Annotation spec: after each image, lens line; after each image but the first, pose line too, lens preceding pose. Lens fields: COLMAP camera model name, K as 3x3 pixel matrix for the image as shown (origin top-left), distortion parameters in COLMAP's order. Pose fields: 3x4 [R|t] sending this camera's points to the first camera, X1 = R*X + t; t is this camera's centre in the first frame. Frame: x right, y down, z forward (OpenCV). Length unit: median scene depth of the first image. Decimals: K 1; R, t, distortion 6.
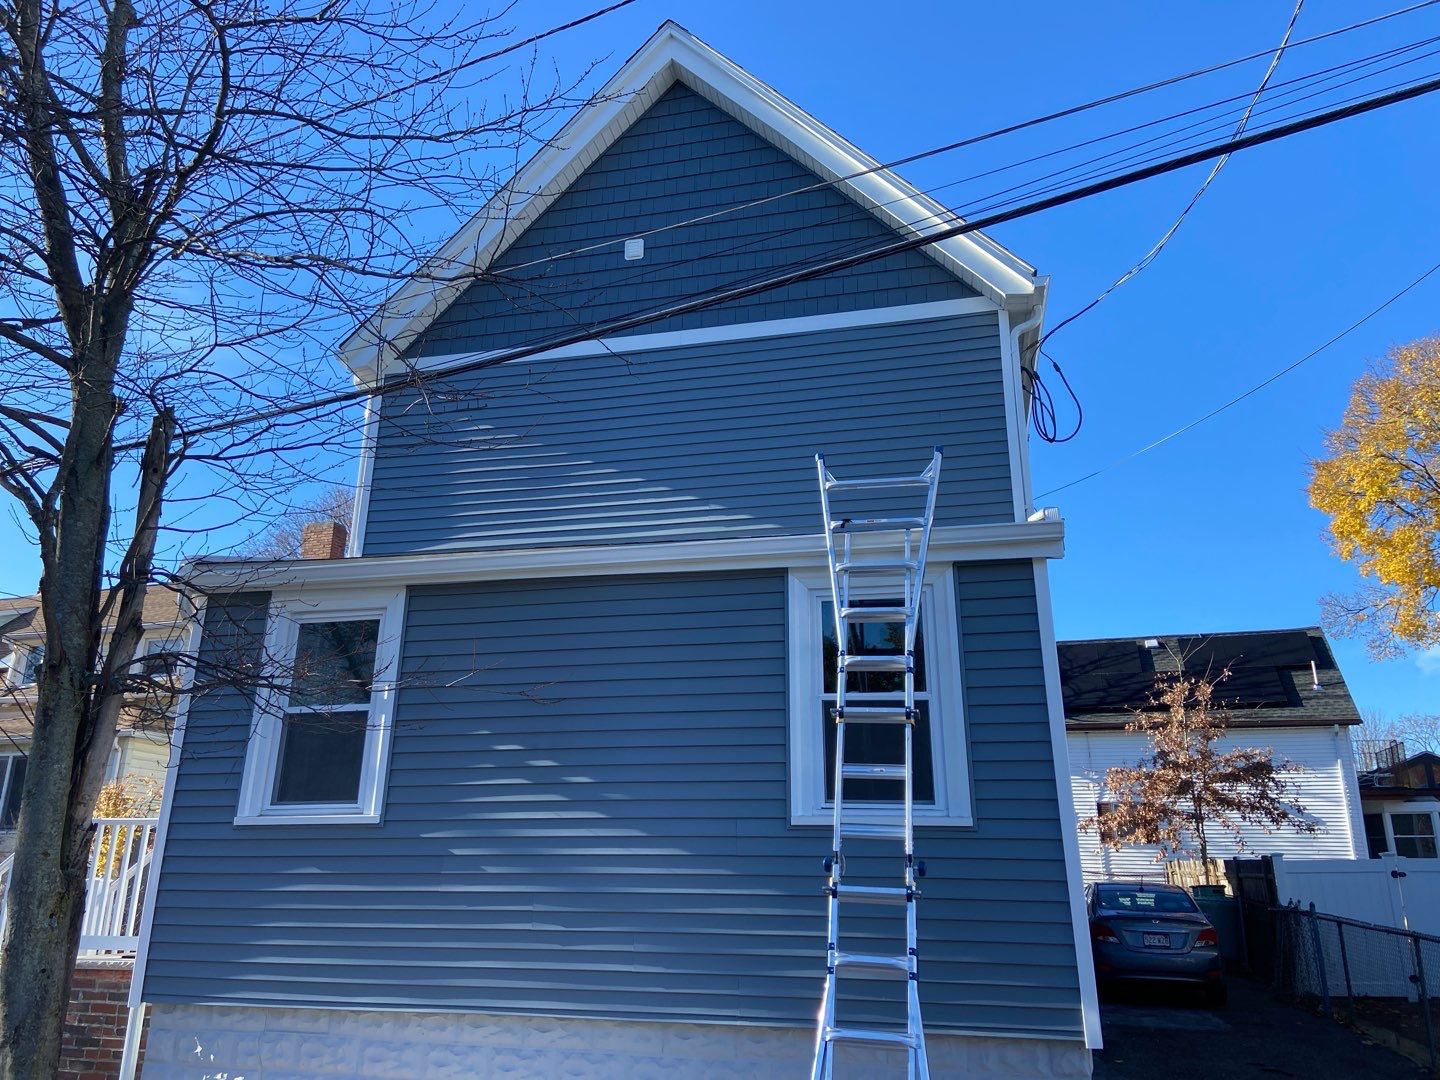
lens RADIAL K [[1079.9, 0, 694.2], [0, 1079.9, 514.2], [0, 0, 1]] dist [0.118892, -0.136444]
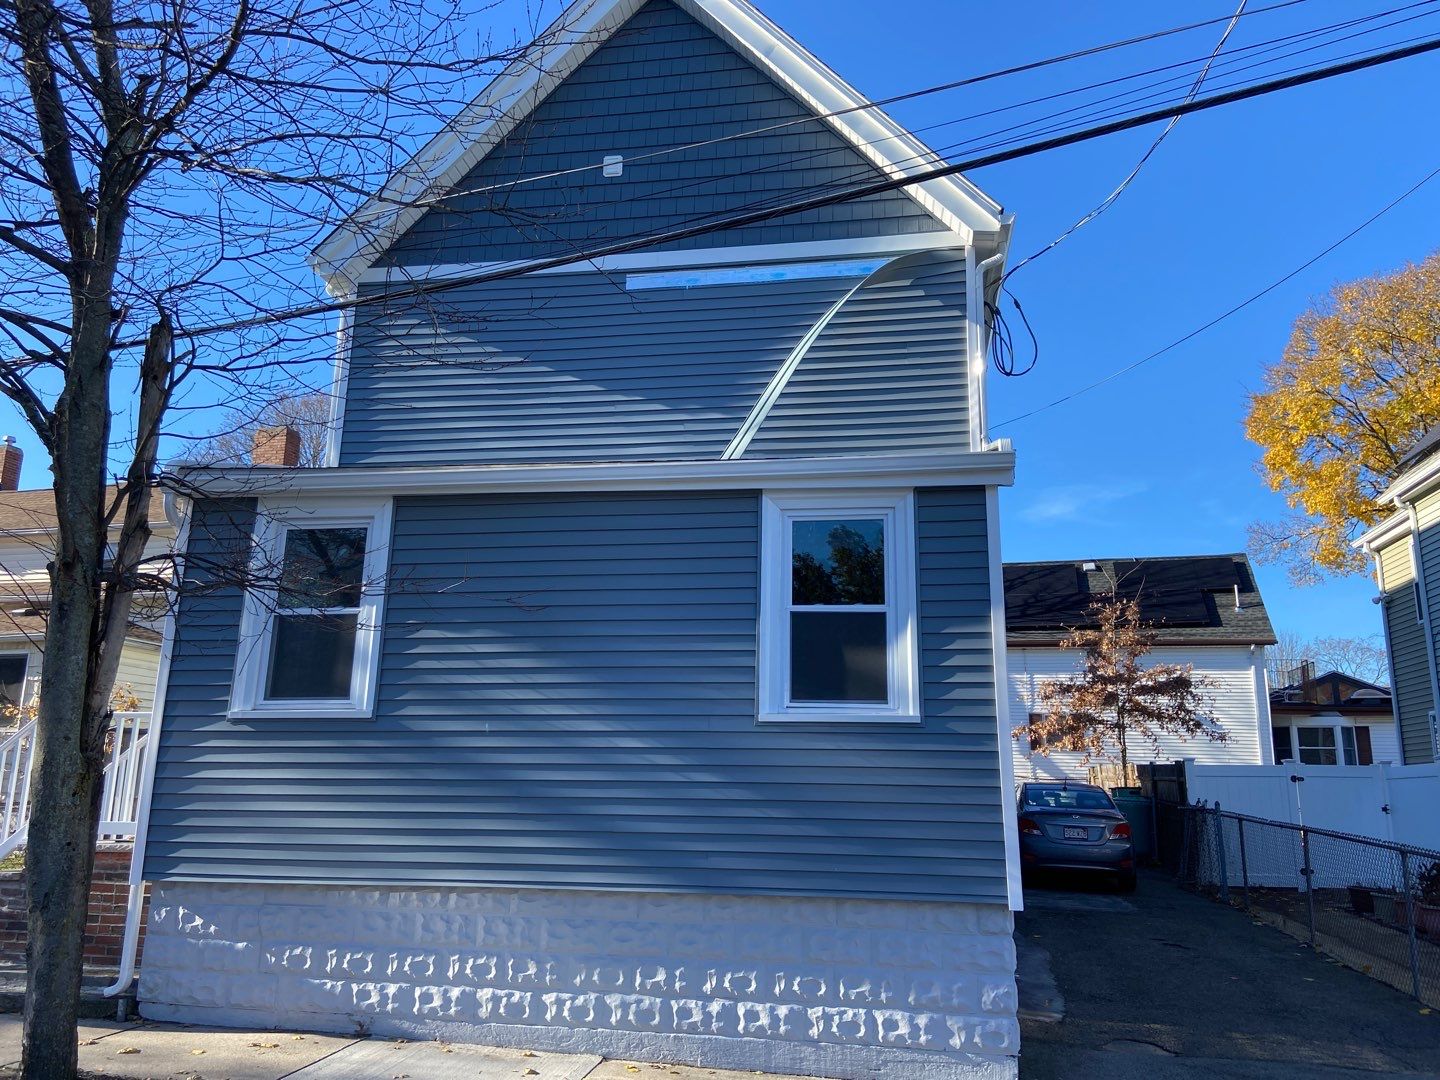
lens RADIAL K [[1080.1, 0, 727.2], [0, 1080.1, 534.4], [0, 0, 1]] dist [0.137069, -0.169158]
pose [[0.997222, 0.021511, 0.071319, -0.022941], [-0.028146, 0.995234, 0.093362, -0.004674], [-0.068971, -0.095110, 0.993075, -0.064583]]
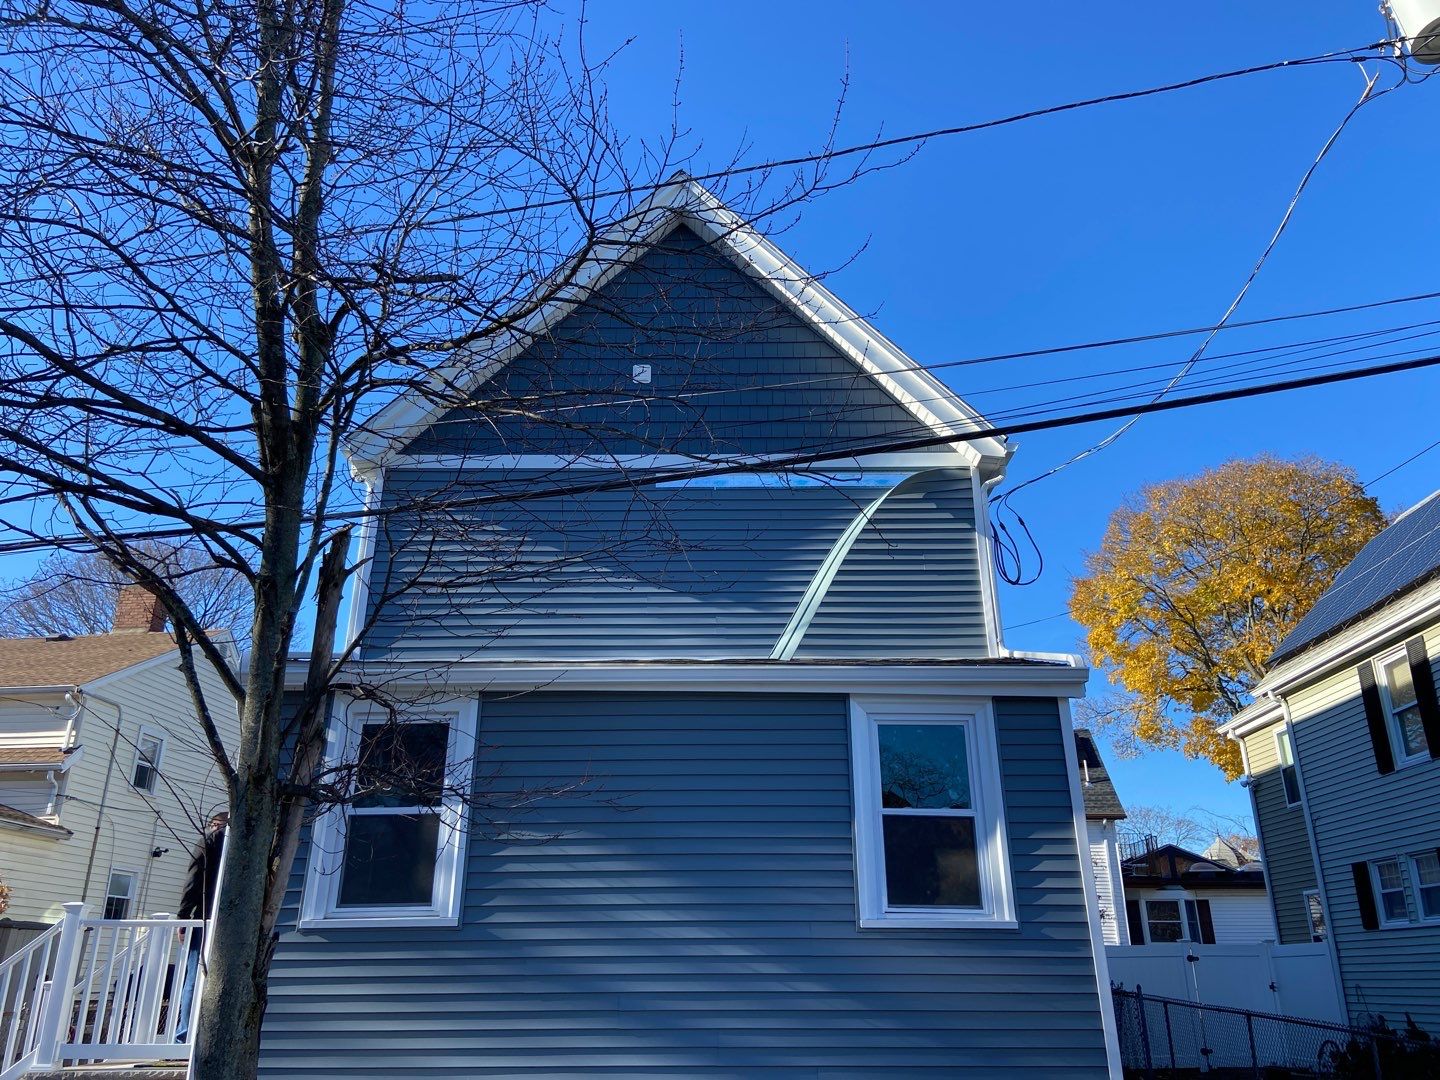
lens RADIAL K [[1080.1, 0, 727.2], [0, 1080.1, 534.4], [0, 0, 1]] dist [0.137069, -0.169158]
pose [[0.972387, 0.073474, 0.221505, -0.301033], [-0.061856, 0.996343, -0.058949, -0.041115], [-0.225027, 0.043620, 0.973376, -0.084017]]
